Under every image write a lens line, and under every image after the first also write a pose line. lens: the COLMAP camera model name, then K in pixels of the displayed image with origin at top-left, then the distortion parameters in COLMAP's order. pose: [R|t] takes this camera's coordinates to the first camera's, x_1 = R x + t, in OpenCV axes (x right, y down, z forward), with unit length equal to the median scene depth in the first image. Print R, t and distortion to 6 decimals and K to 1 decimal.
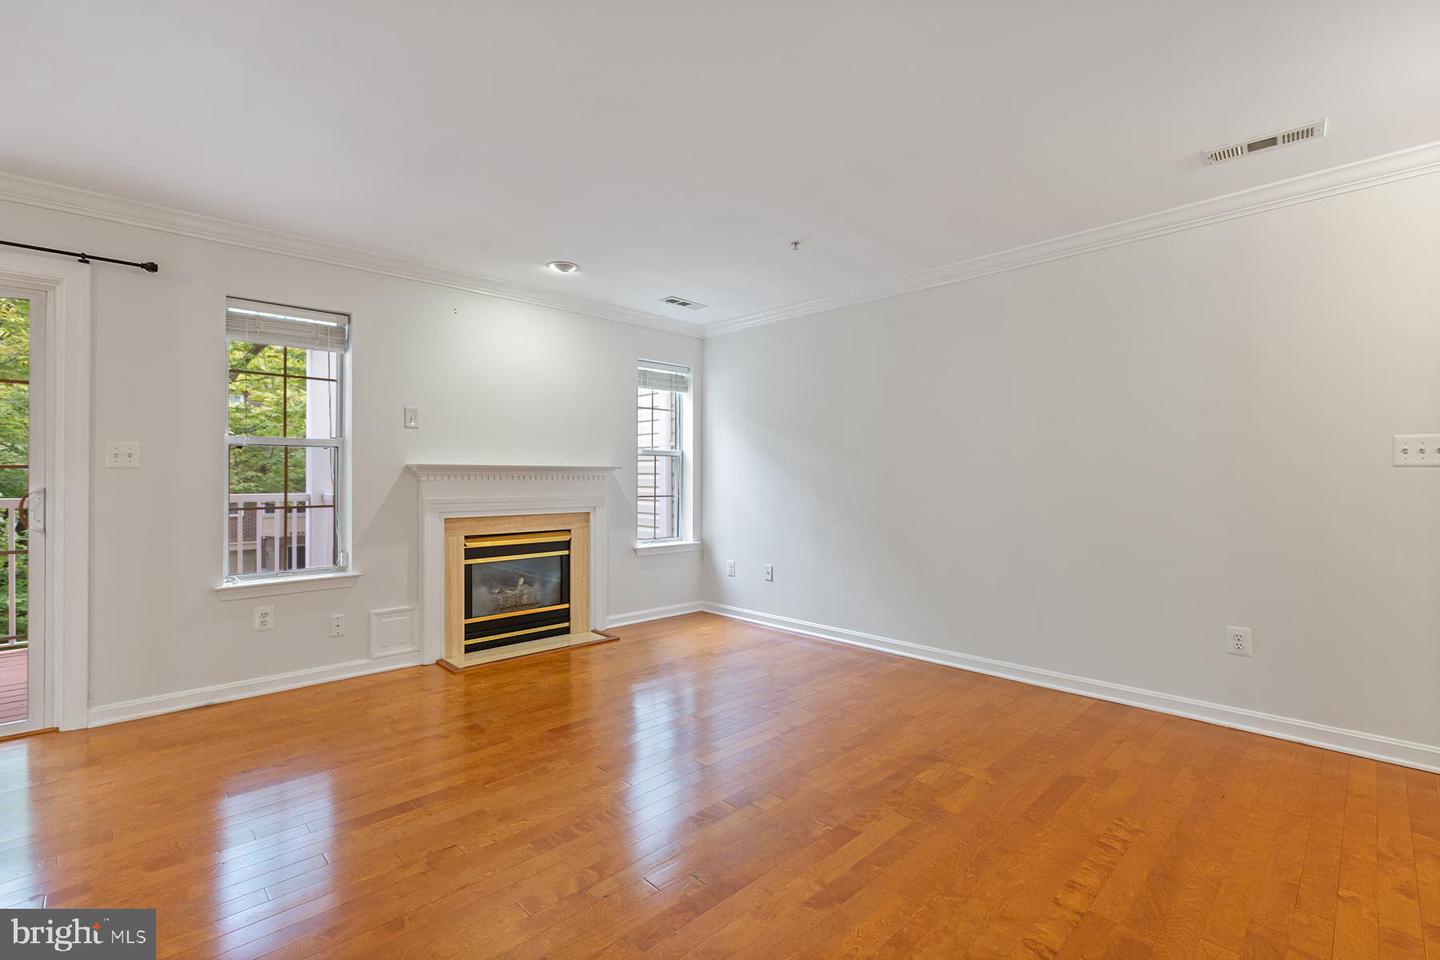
lens RADIAL K [[649.0, 0, 722.0], [0, 649.0, 476.9], [0, 0, 1]] dist [-0.001968, -0.000616]
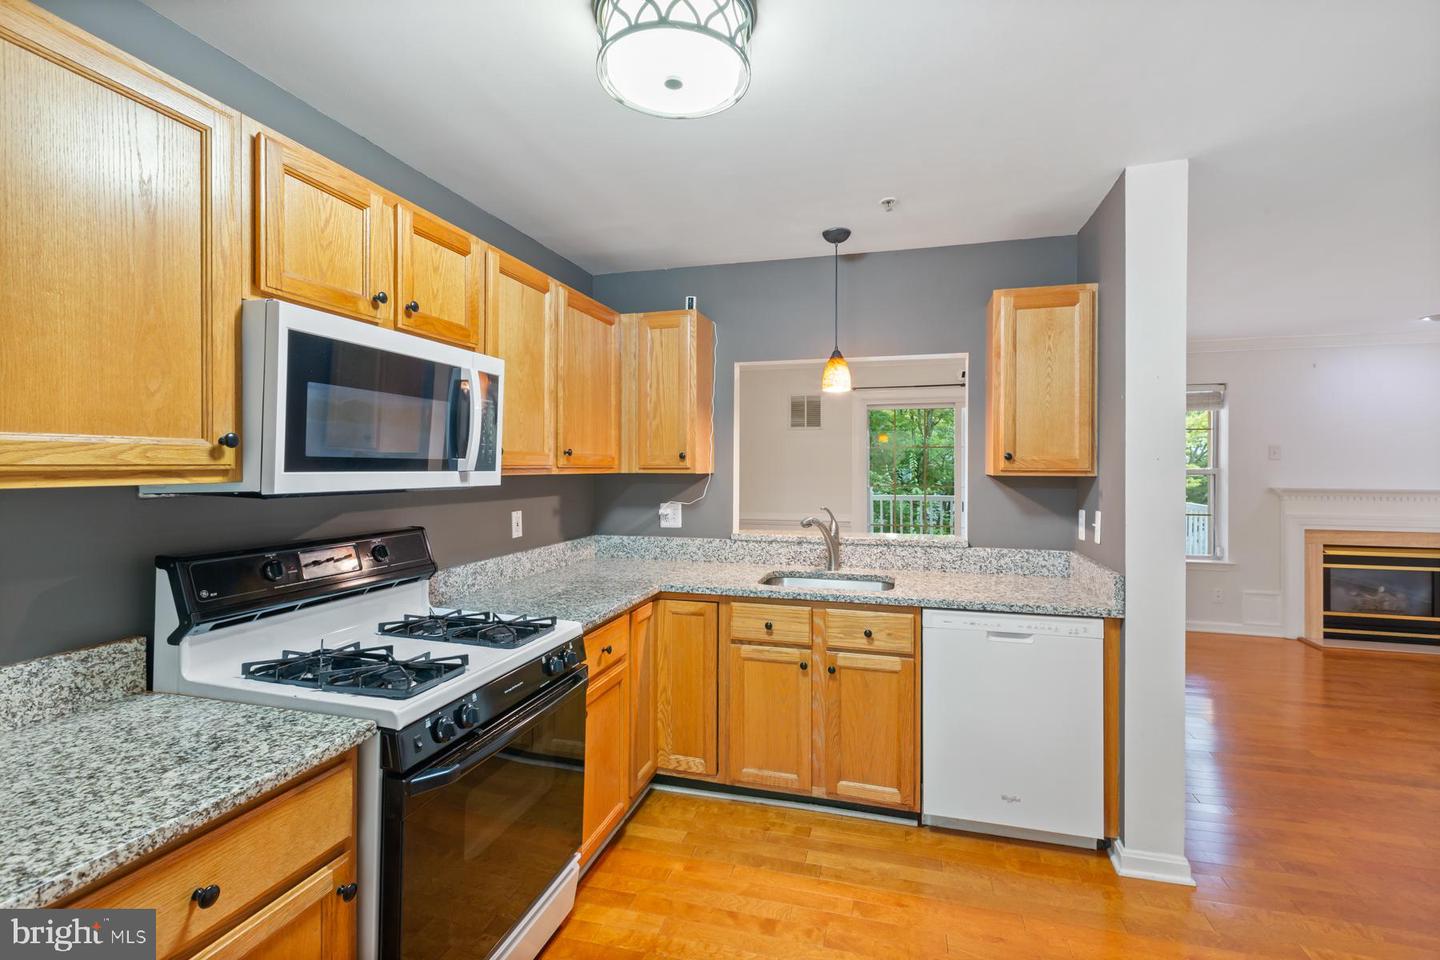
lens RADIAL K [[649.0, 0, 720.8], [0, 649.0, 467.5], [0, 0, 1]] dist [-0.001968, -0.000616]
pose [[0.501671, 0.011050, -0.864988, 0.099681], [-0.005827, 0.999939, 0.009395, -0.063708], [0.865039, 0.000327, 0.501705, -0.639698]]
